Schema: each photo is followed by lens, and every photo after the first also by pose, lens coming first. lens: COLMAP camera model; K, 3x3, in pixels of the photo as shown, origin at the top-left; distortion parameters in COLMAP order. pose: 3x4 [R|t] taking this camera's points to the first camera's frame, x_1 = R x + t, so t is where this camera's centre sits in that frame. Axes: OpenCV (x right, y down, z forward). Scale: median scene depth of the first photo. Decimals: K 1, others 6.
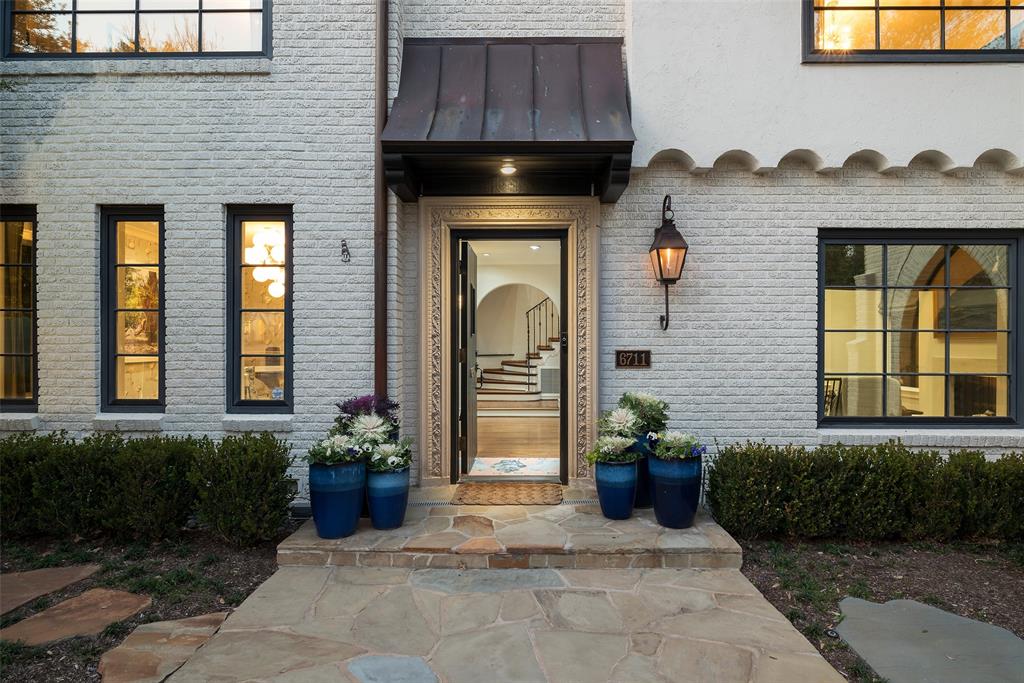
lens RADIAL K [[541.7, 0, 518.4], [0, 541.7, 331.2], [0, 0, 1]] dist [-0.000337, -0.000480]
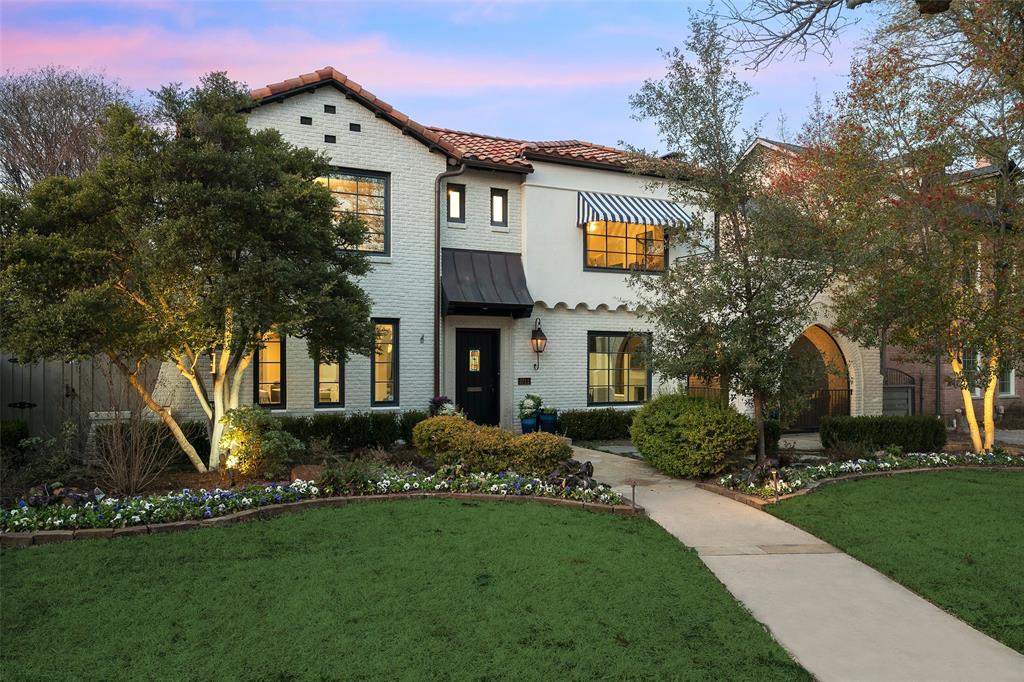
lens RADIAL K [[666.3, 0, 502.8], [0, 666.3, 349.6], [0, 0, 1]] dist [-0.002605, -0.002355]
pose [[0.907605, 0.005033, 0.419795, -1.230500], [-0.003255, 0.999982, -0.004953, -0.083770], [-0.419813, 0.003129, 0.907605, -1.841093]]
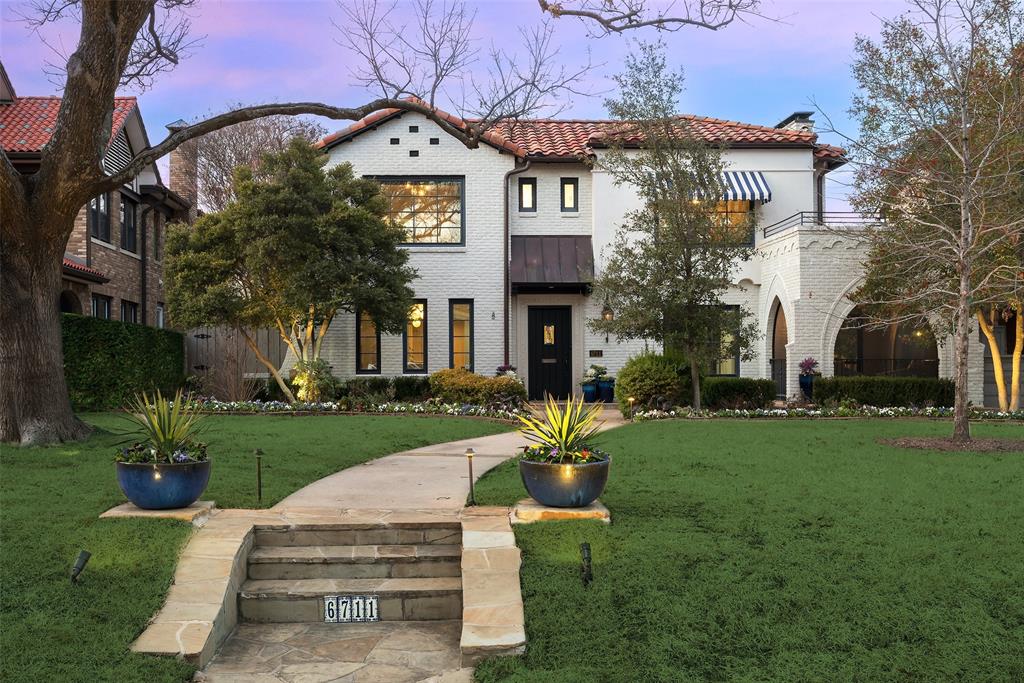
lens RADIAL K [[911.6, 0, 510.8], [0, 911.6, 344.7], [0, 0, 1]] dist [-0.005927, 0.003986]
pose [[0.998292, -0.007624, 0.057922, -0.499905], [0.008230, 0.999914, -0.010243, 0.052457], [-0.057839, 0.010702, 0.998269, -3.691413]]
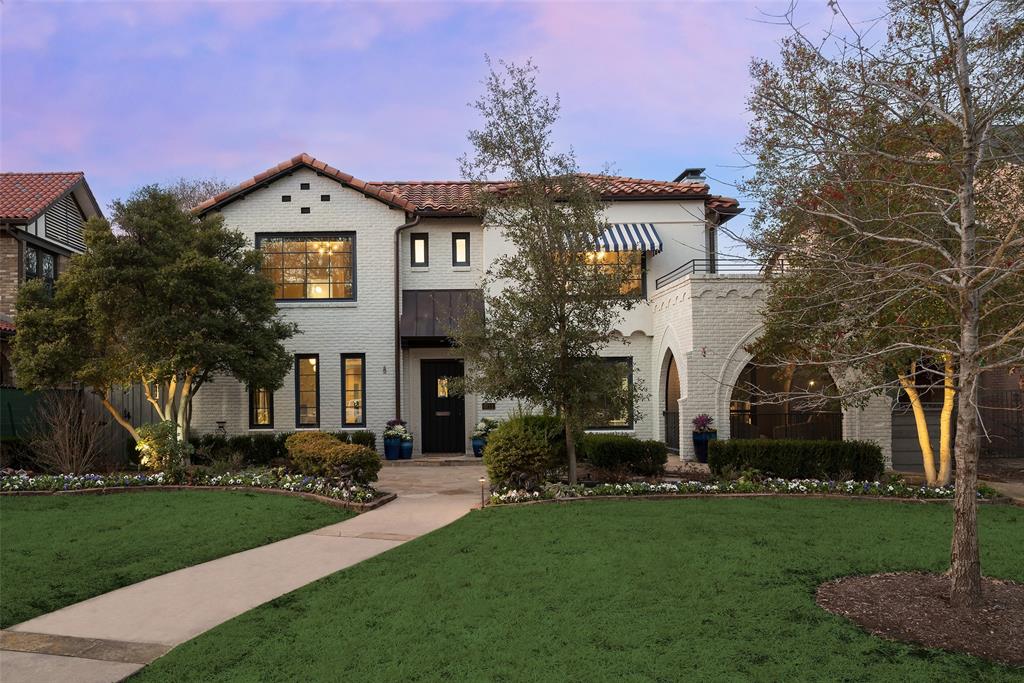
lens RADIAL K [[668.8, 0, 456.7], [0, 668.8, 374.0], [0, 0, 1]] dist [-0.002989, -0.000851]
pose [[0.999653, -0.015339, 0.021392, -0.018352], [0.015790, 0.999653, -0.021103, -0.044609], [-0.021061, 0.021434, 0.999548, -2.472222]]
